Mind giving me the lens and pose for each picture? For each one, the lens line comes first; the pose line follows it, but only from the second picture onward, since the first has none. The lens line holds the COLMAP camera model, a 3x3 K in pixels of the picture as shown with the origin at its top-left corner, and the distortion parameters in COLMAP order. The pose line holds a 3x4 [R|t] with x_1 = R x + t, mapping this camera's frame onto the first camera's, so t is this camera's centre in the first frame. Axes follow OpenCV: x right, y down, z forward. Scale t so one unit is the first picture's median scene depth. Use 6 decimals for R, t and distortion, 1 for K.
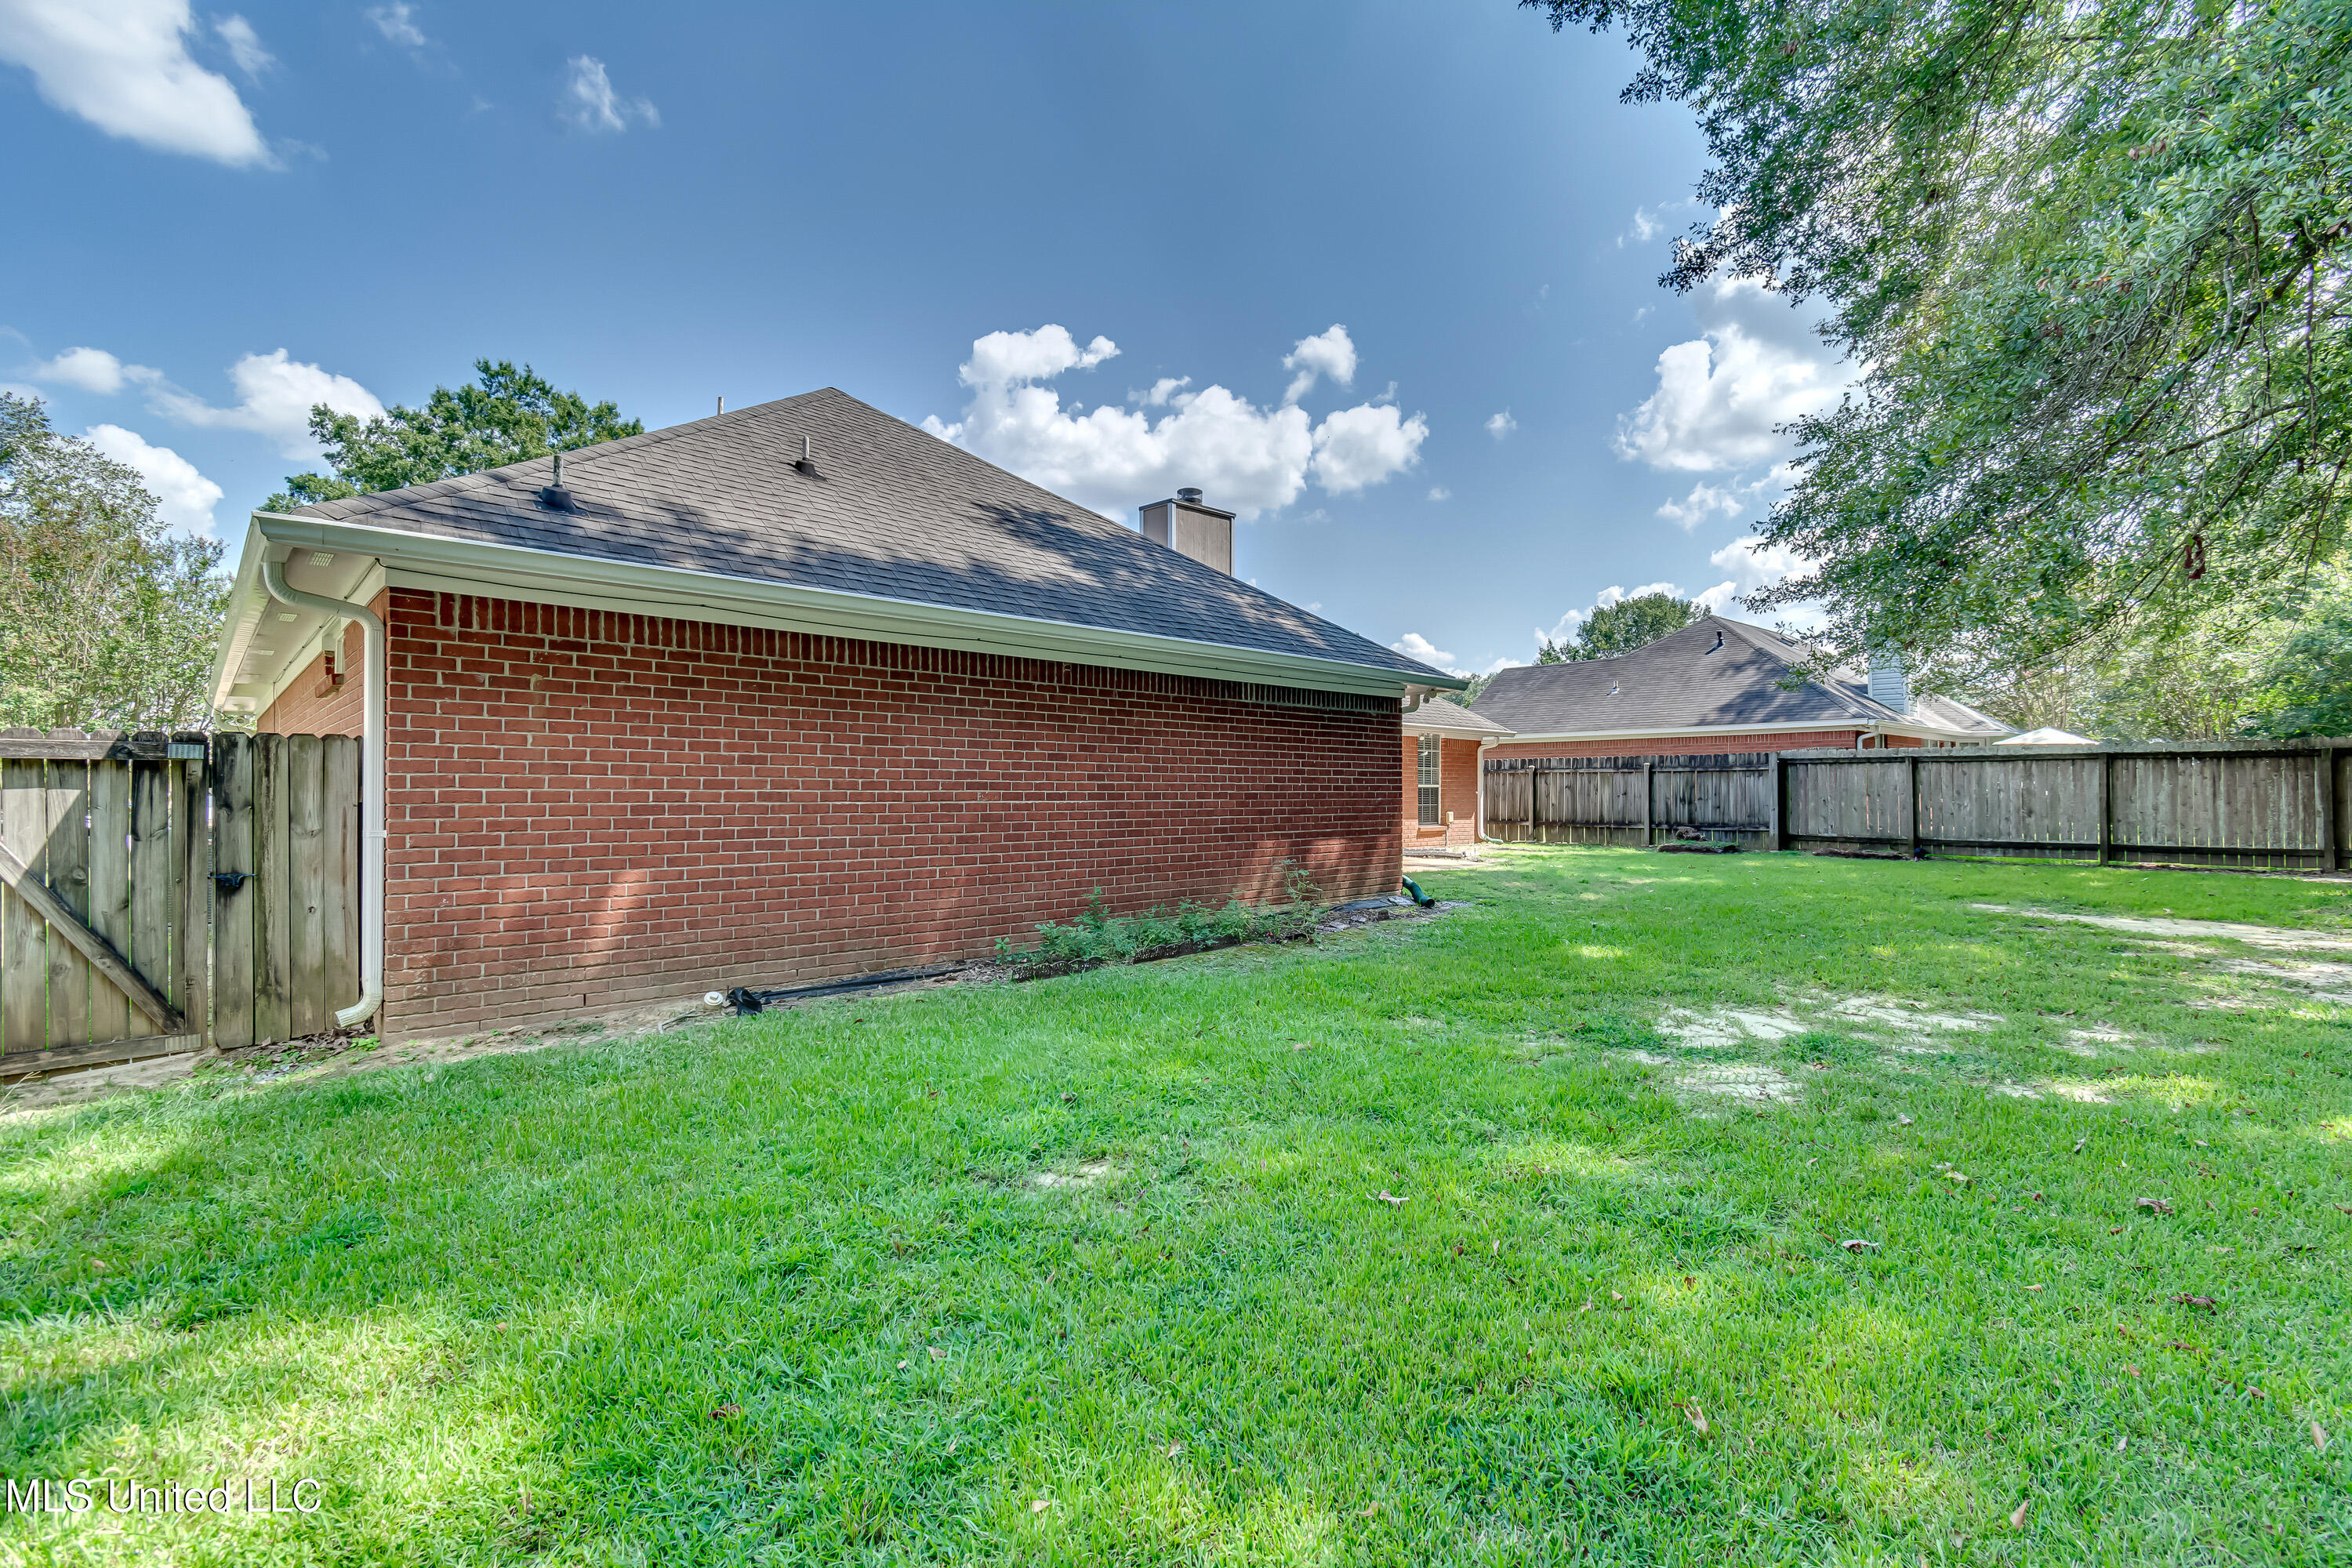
lens RADIAL K [[1083.5, 0, 1182.1], [0, 1083.5, 803.4], [0, 0, 1]] dist [0.019903, 0.000481]
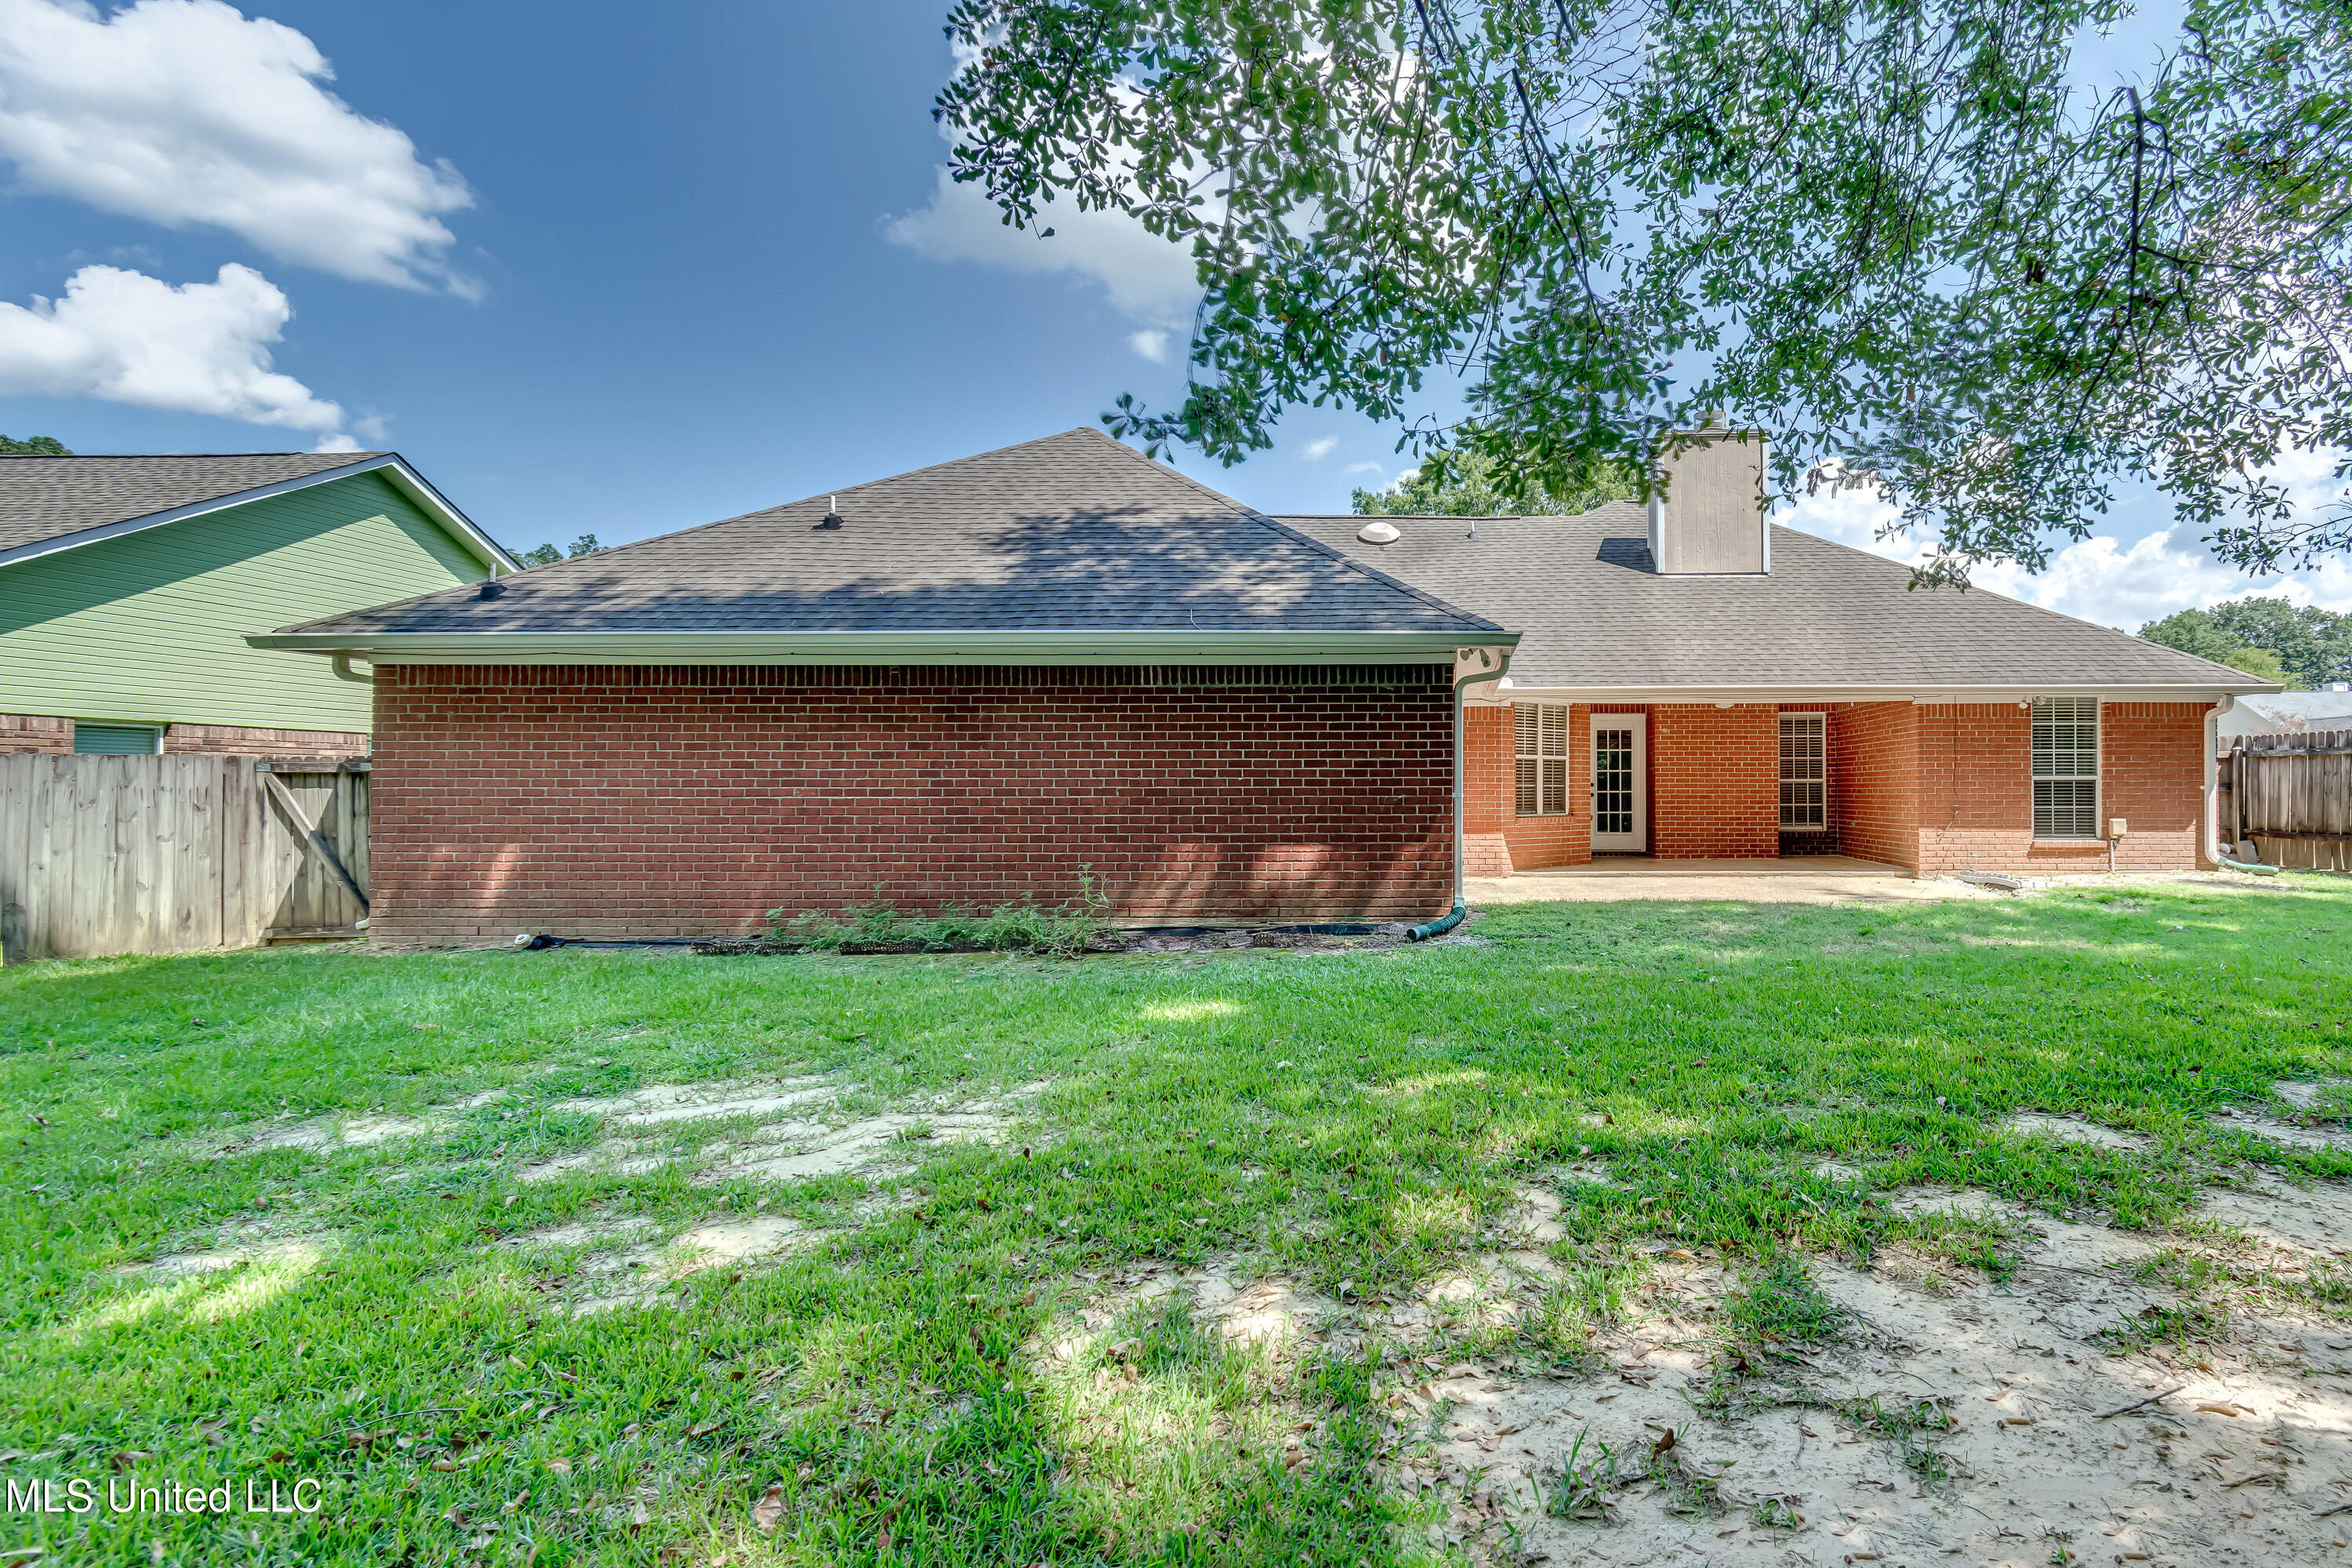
lens RADIAL K [[1083.5, 0, 1180.5], [0, 1083.5, 791.6], [0, 0, 1]] dist [0.019903, 0.000481]
pose [[0.711522, -0.001638, -0.702662, 0.867242], [-0.005153, 0.999958, -0.007549, -0.000860], [0.702645, 0.008992, 0.711484, 0.462604]]
